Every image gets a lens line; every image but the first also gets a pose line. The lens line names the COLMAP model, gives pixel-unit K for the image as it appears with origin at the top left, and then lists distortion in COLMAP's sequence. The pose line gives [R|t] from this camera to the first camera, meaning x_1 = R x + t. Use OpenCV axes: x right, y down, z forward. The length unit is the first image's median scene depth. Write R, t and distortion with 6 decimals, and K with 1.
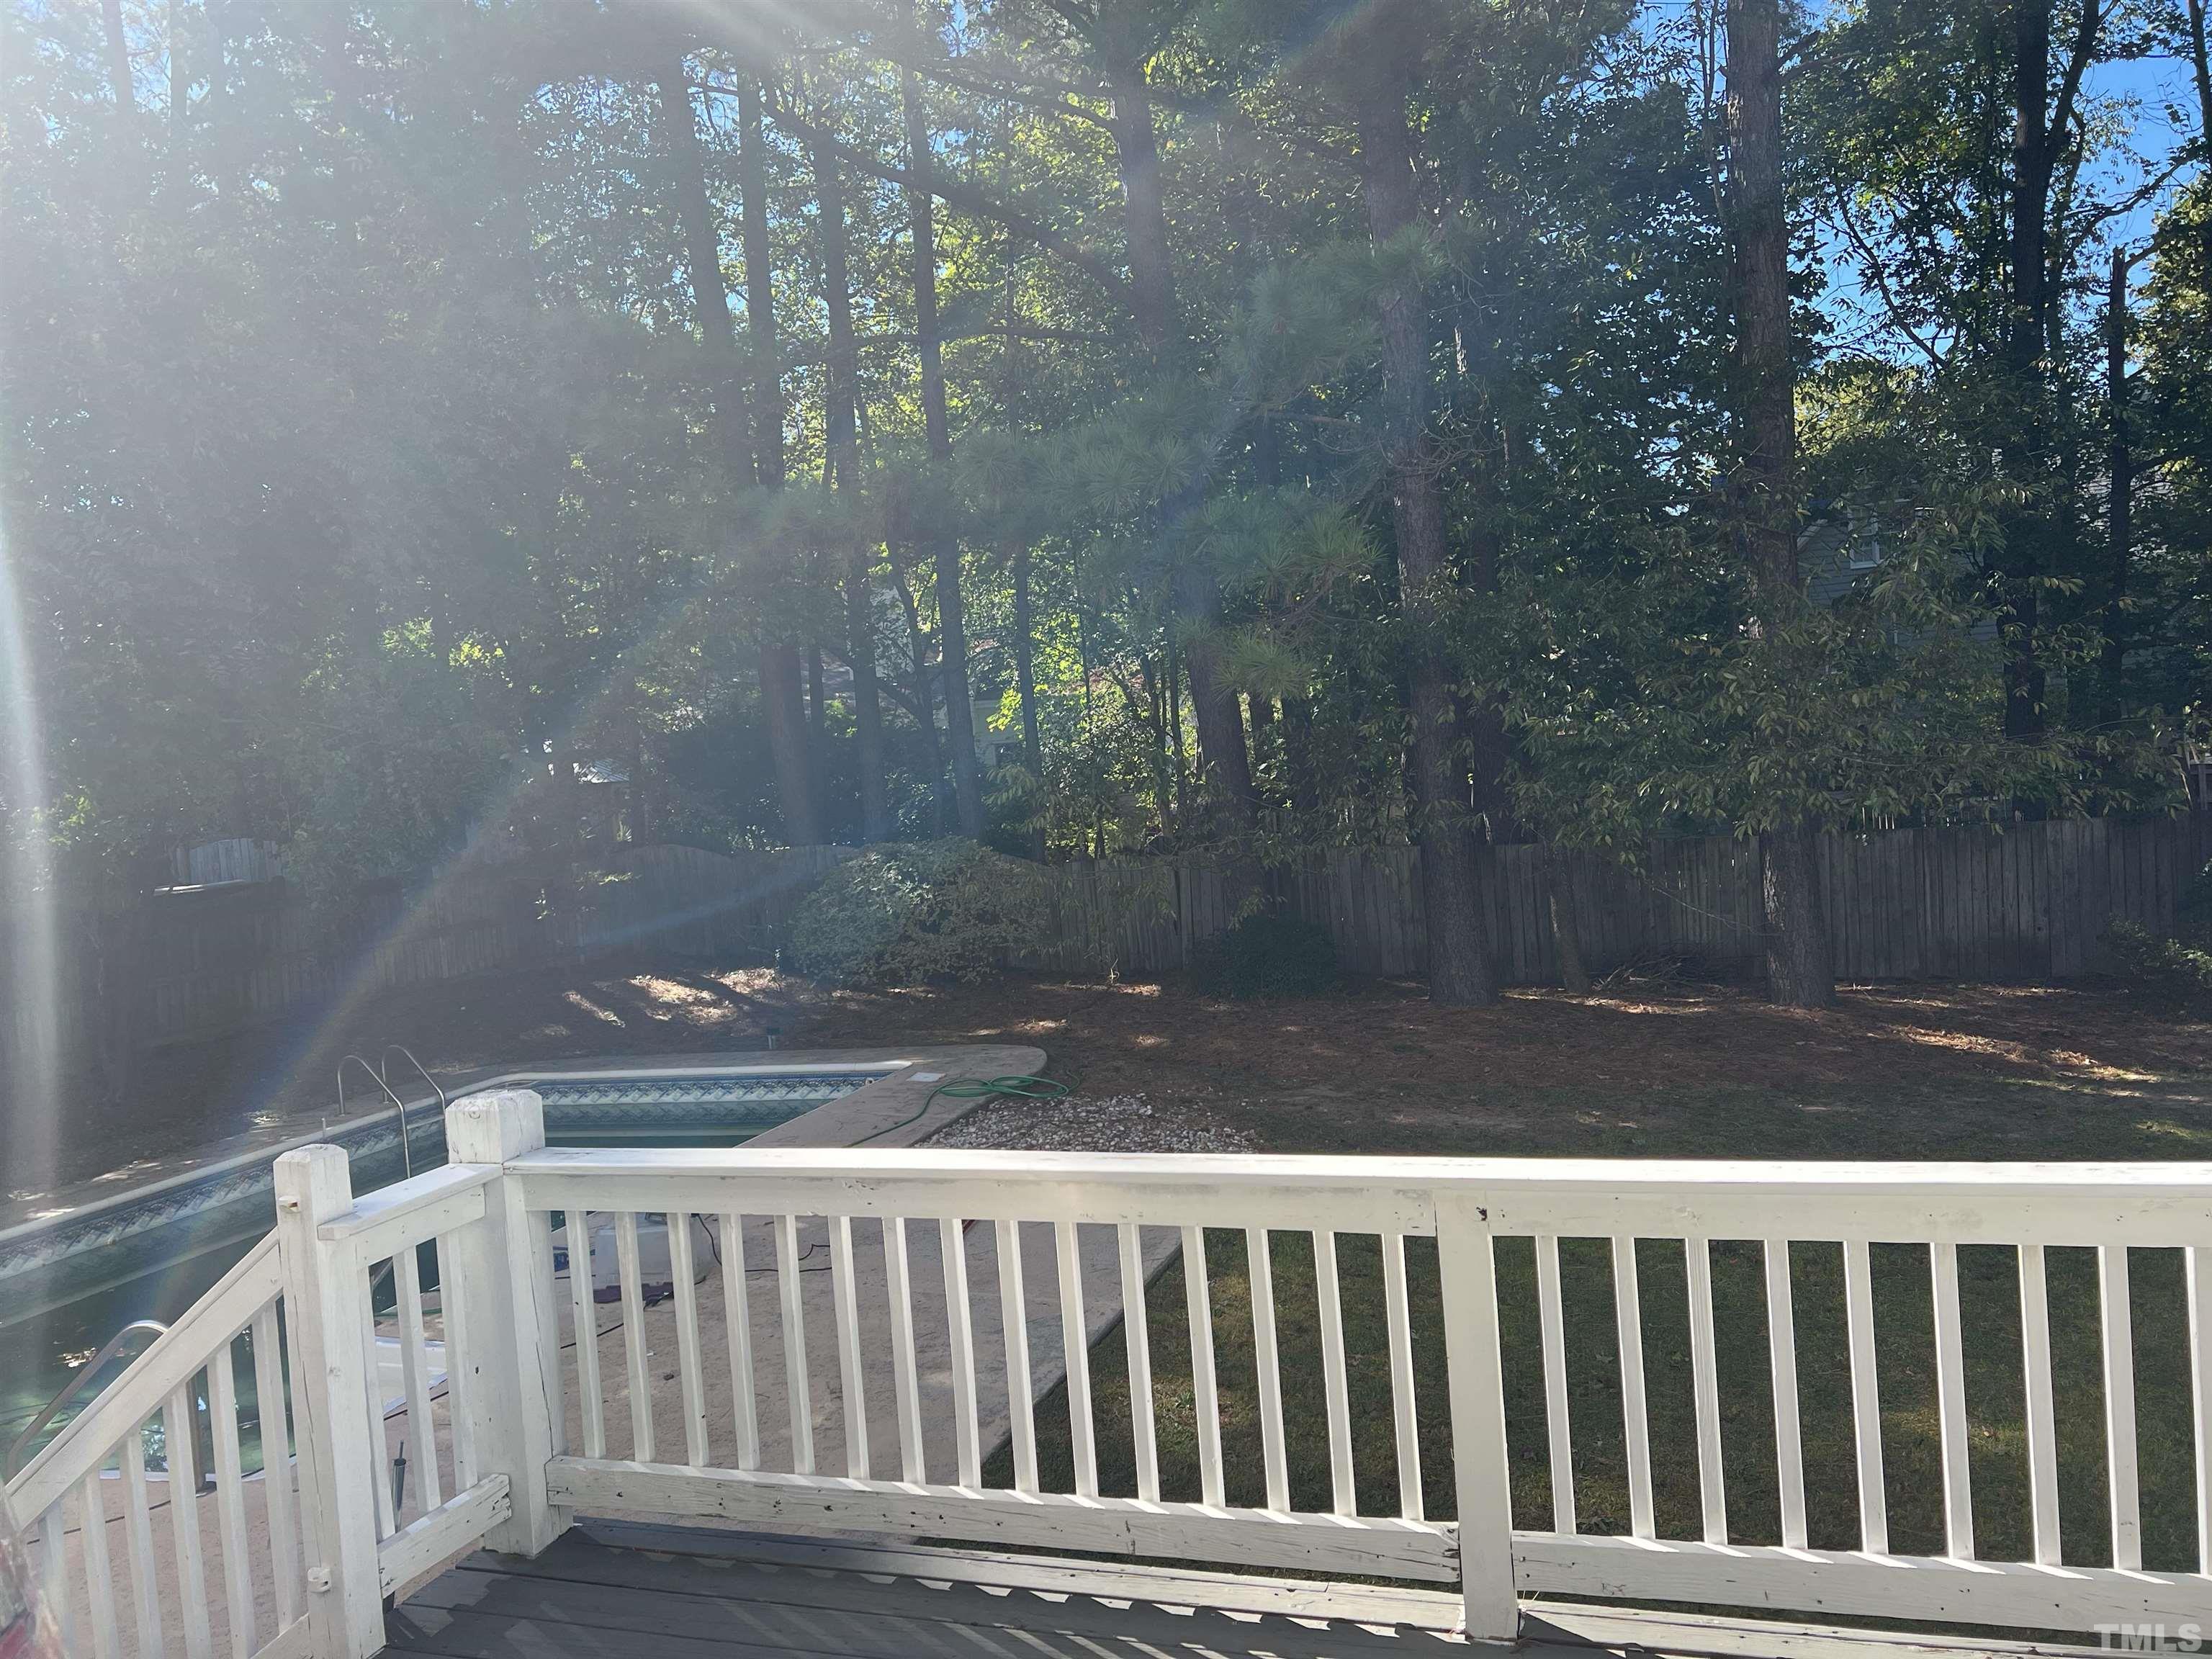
lens RADIAL K [[1618.8, 0, 1106.0], [0, 1618.8, 829.5], [0, 0, 1]] dist [0.112546, -0.171076]
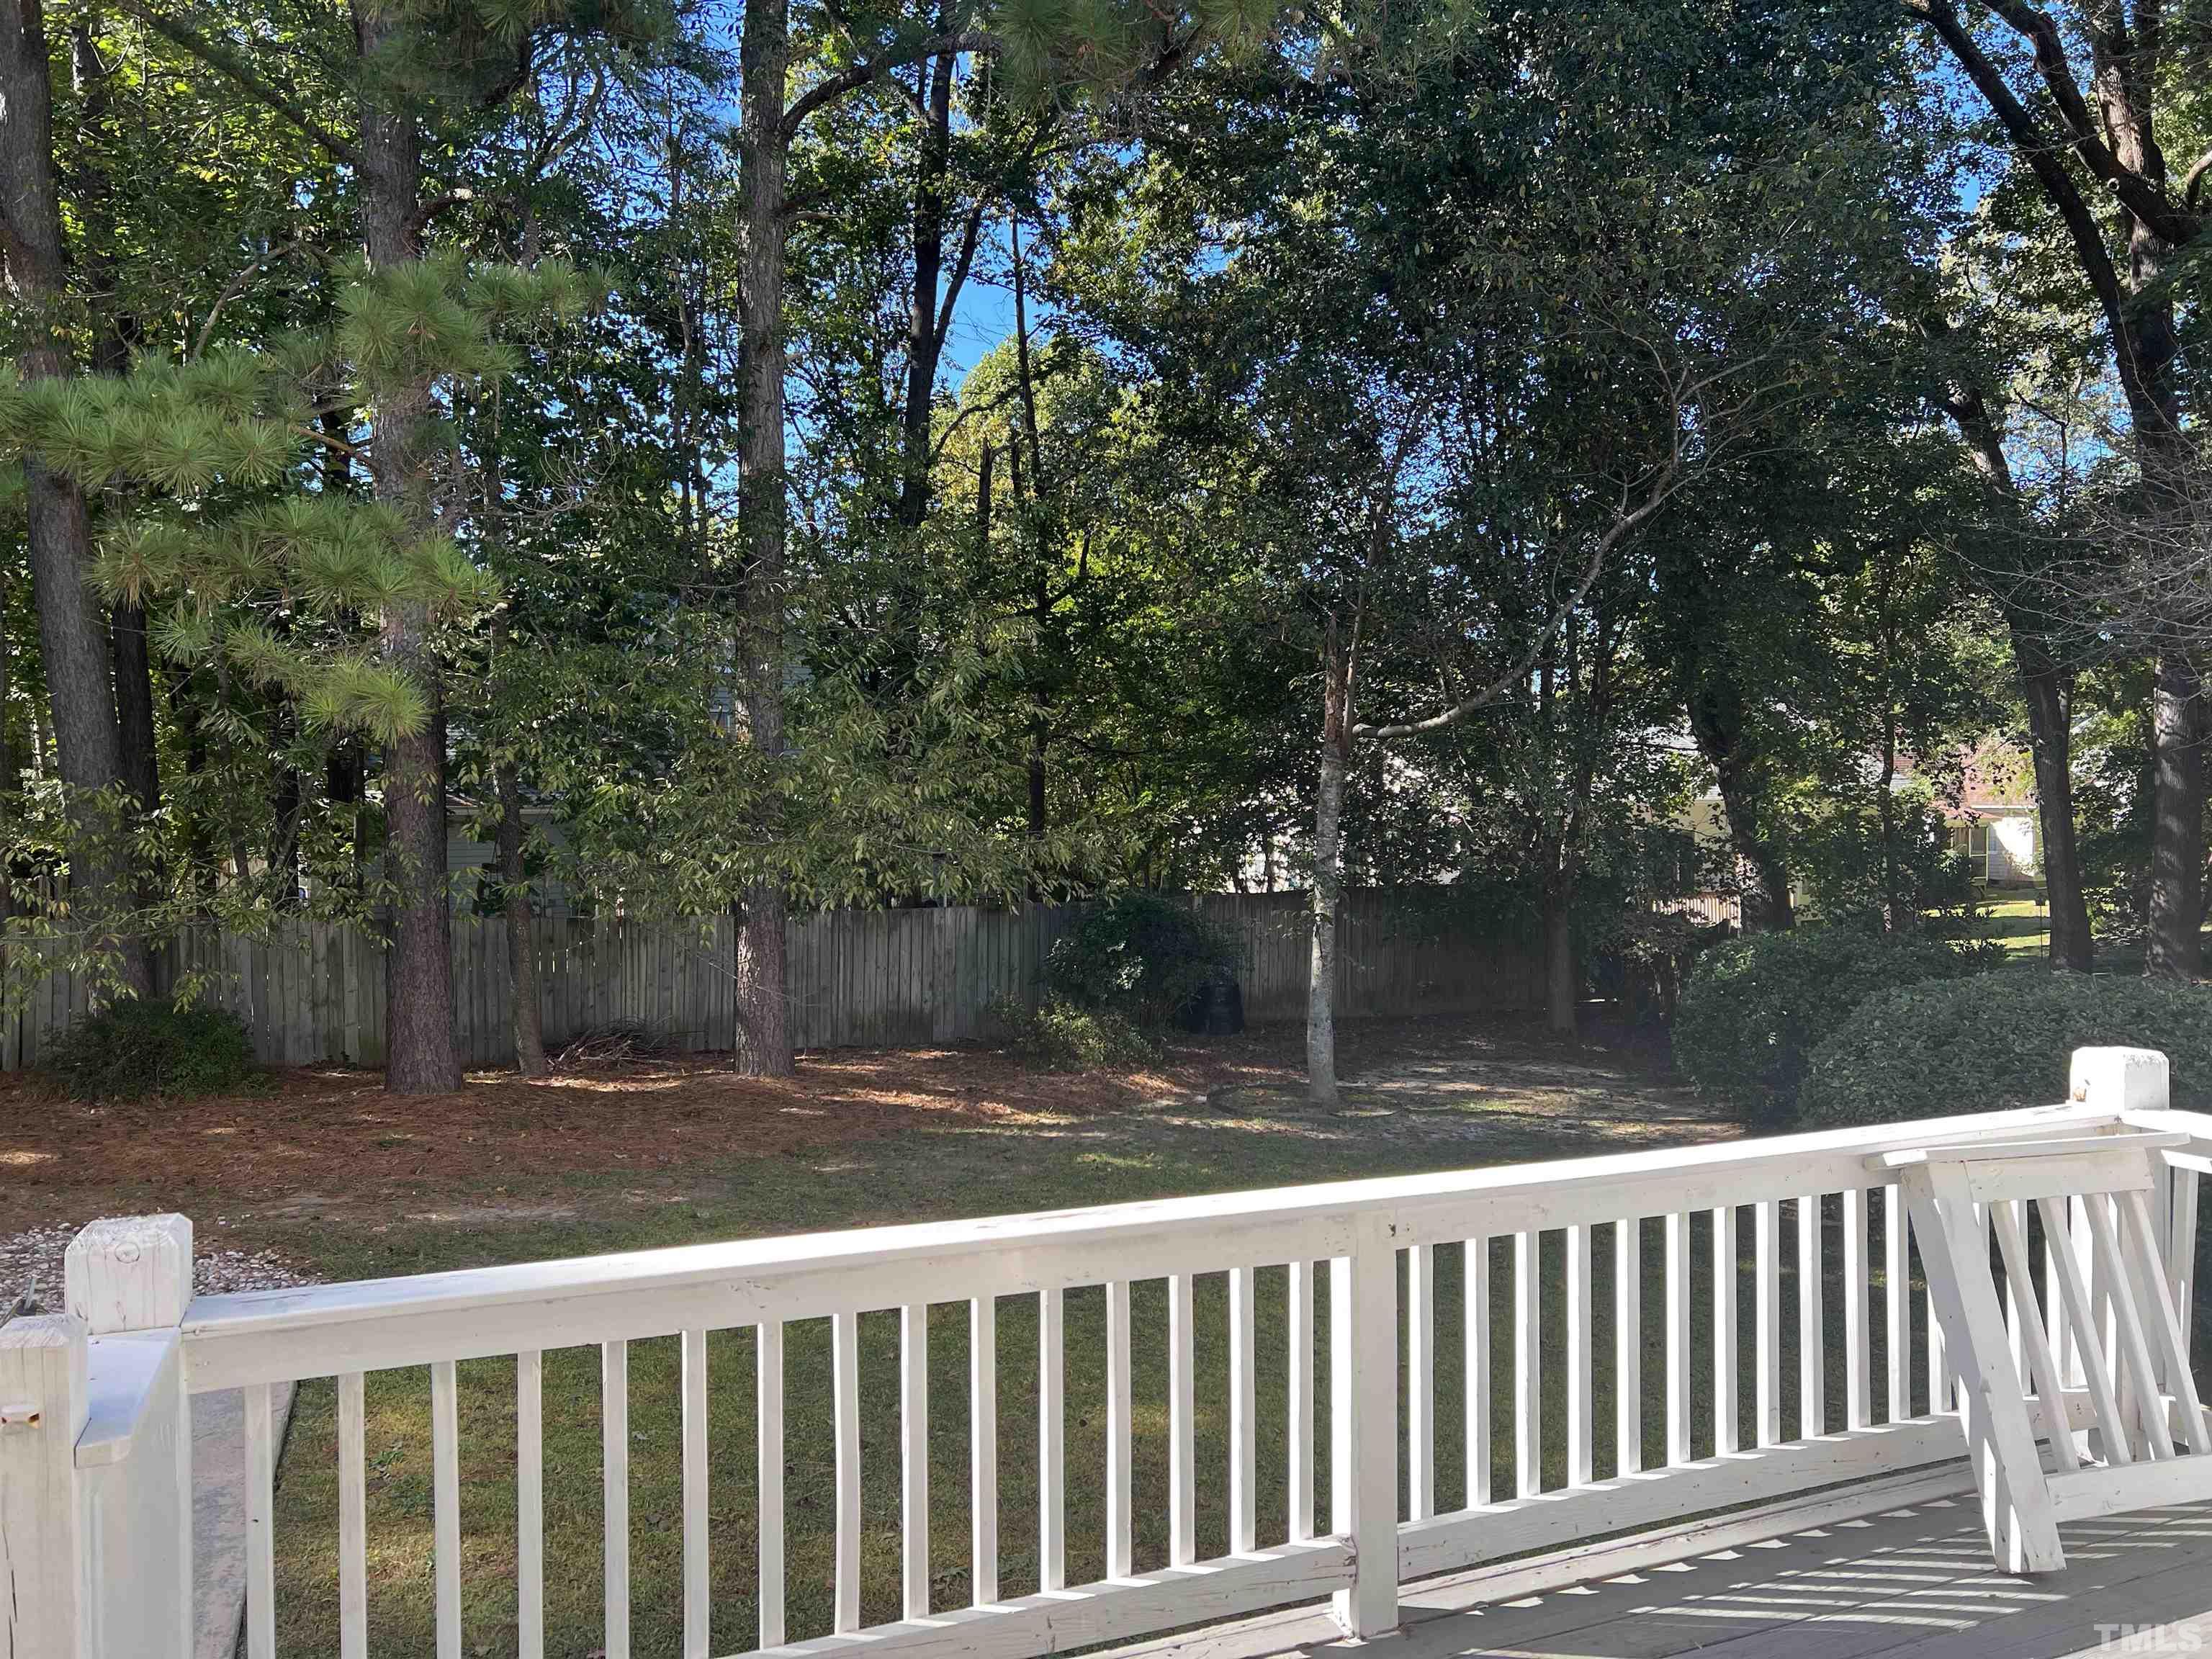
lens RADIAL K [[1618.8, 0, 1106.0], [0, 1618.8, 829.5], [0, 0, 1]] dist [0.112546, -0.171076]
pose [[0.754448, 0.060291, 0.653585, -0.102655], [-0.026536, 0.997760, -0.061408, 0.006559], [-0.655824, 0.028986, 0.754358, 0.047782]]
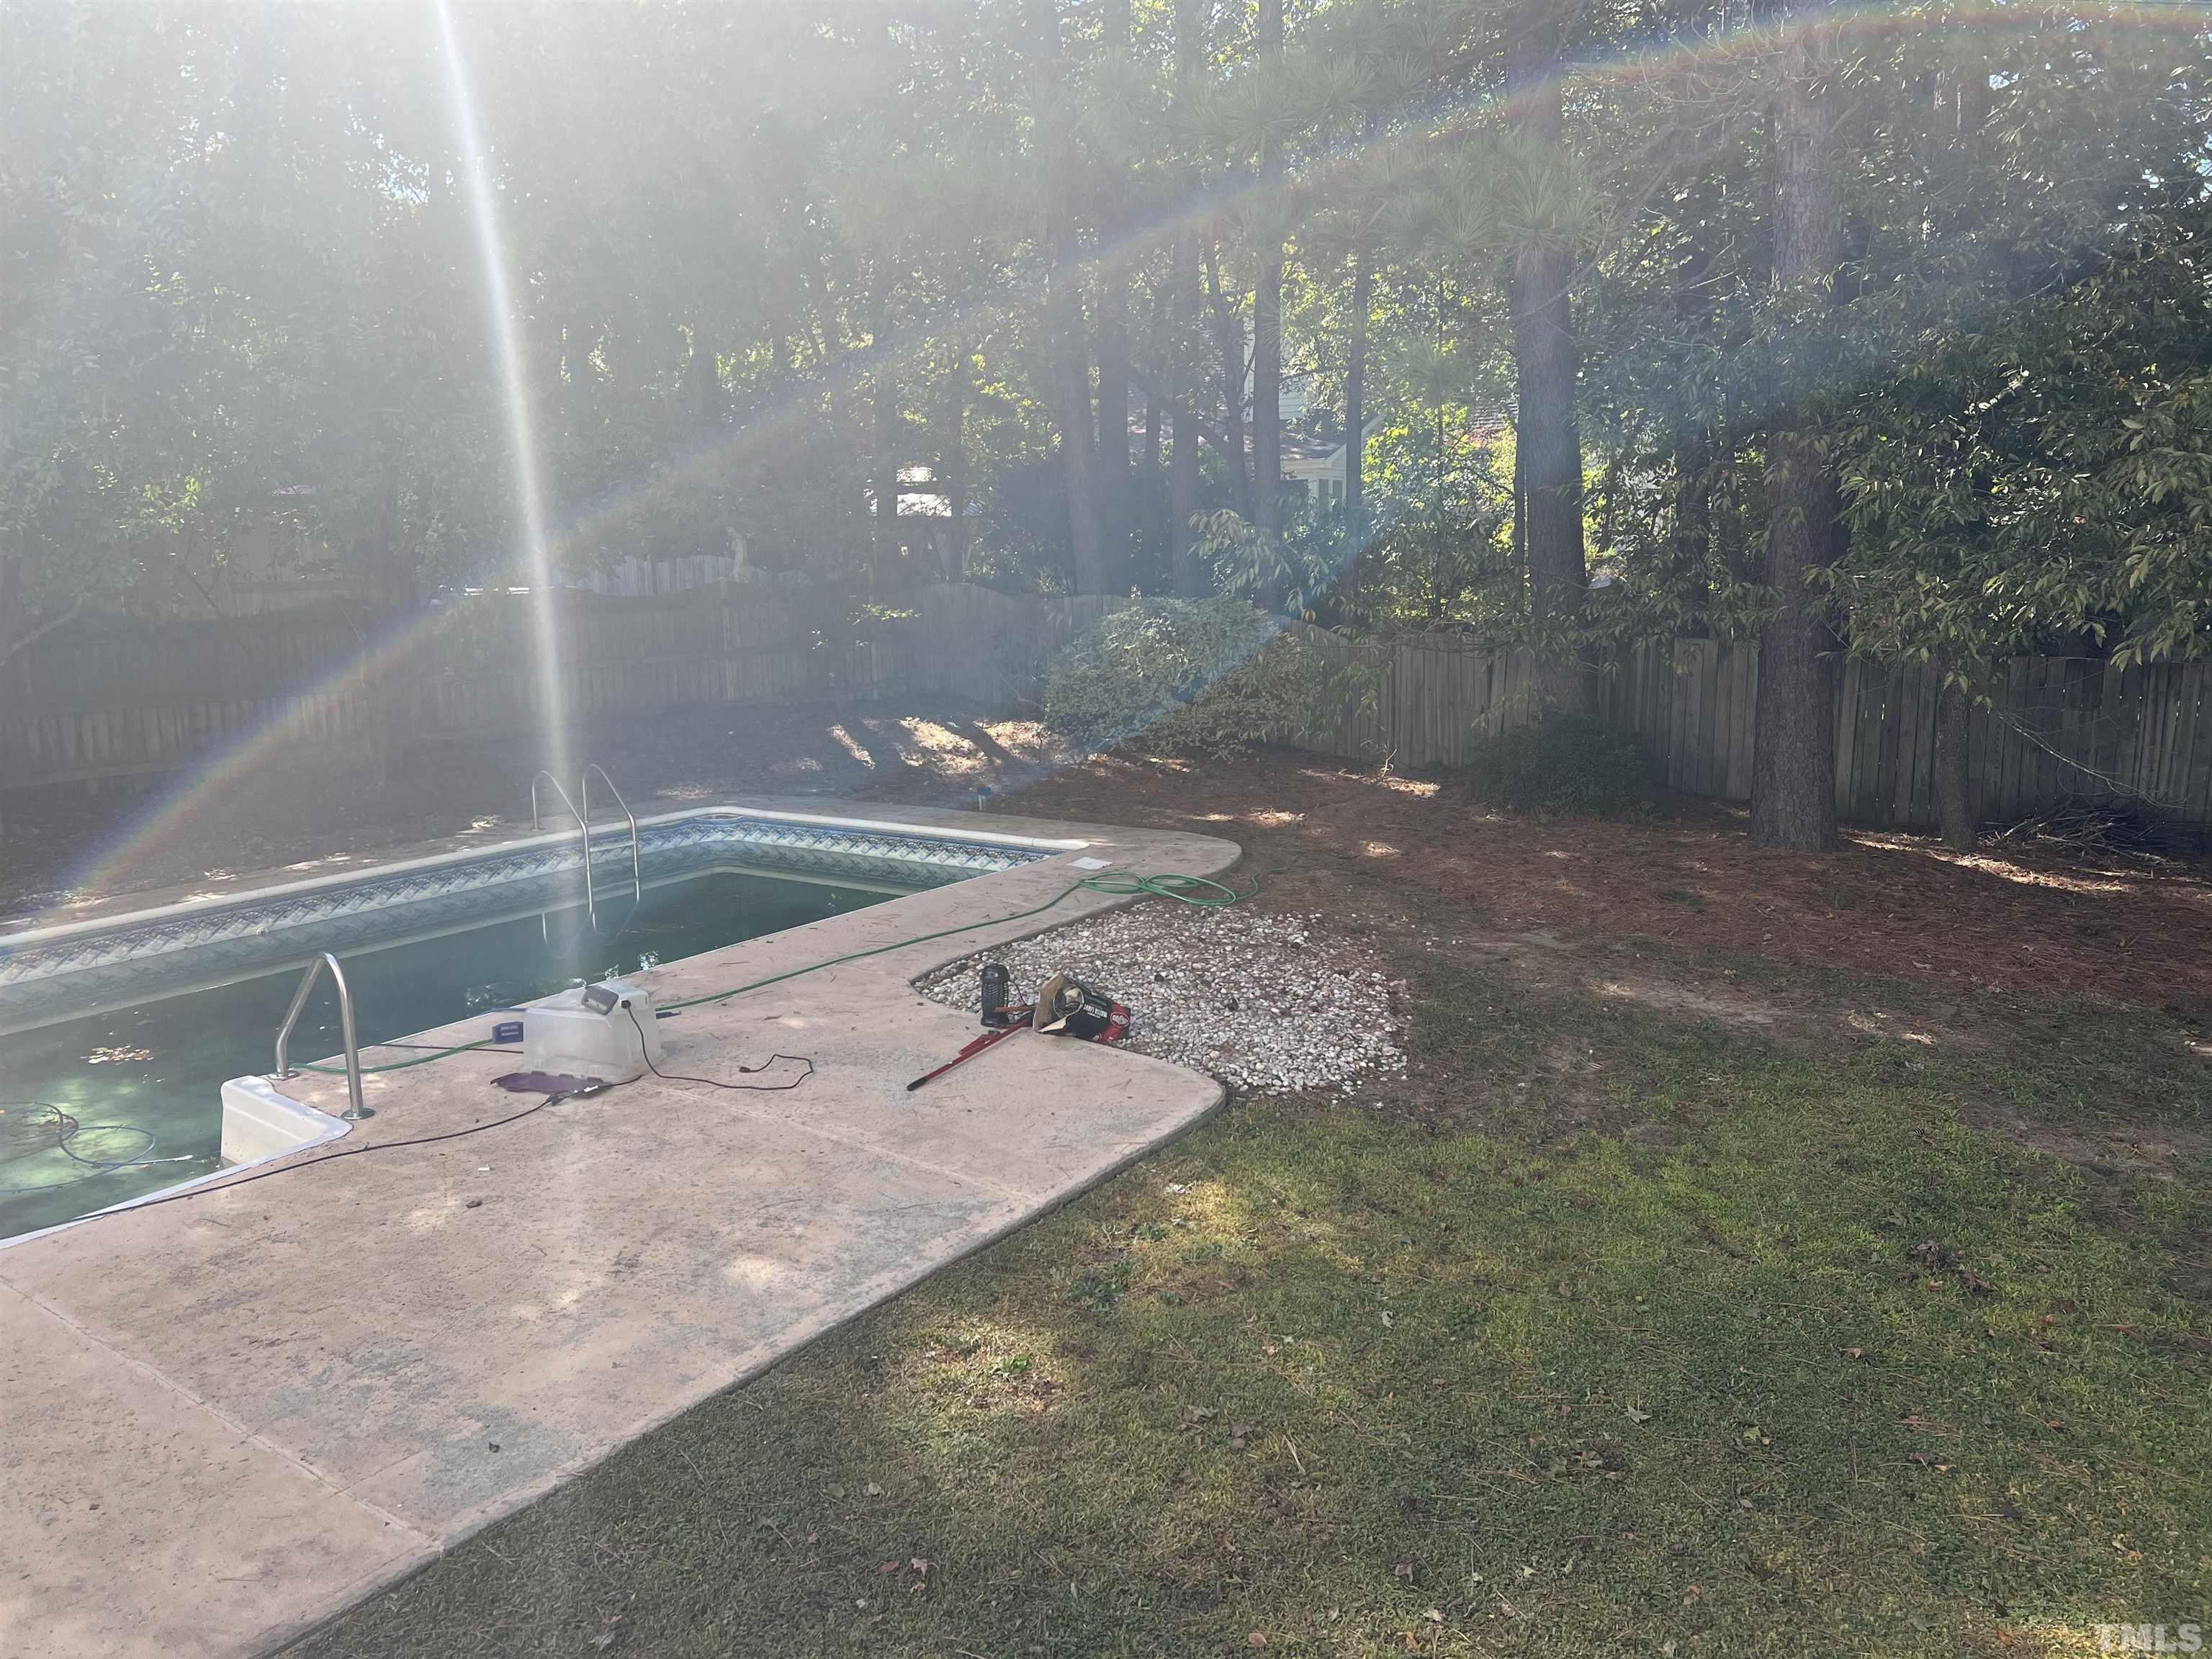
lens RADIAL K [[1618.8, 0, 1106.0], [0, 1618.8, 829.5], [0, 0, 1]] dist [0.112546, -0.171076]
pose [[0.960316, 0.110244, -0.256202, 0.100460], [-0.071612, 0.985233, 0.155524, -0.003230], [0.269564, -0.131005, 0.954030, 0.134115]]
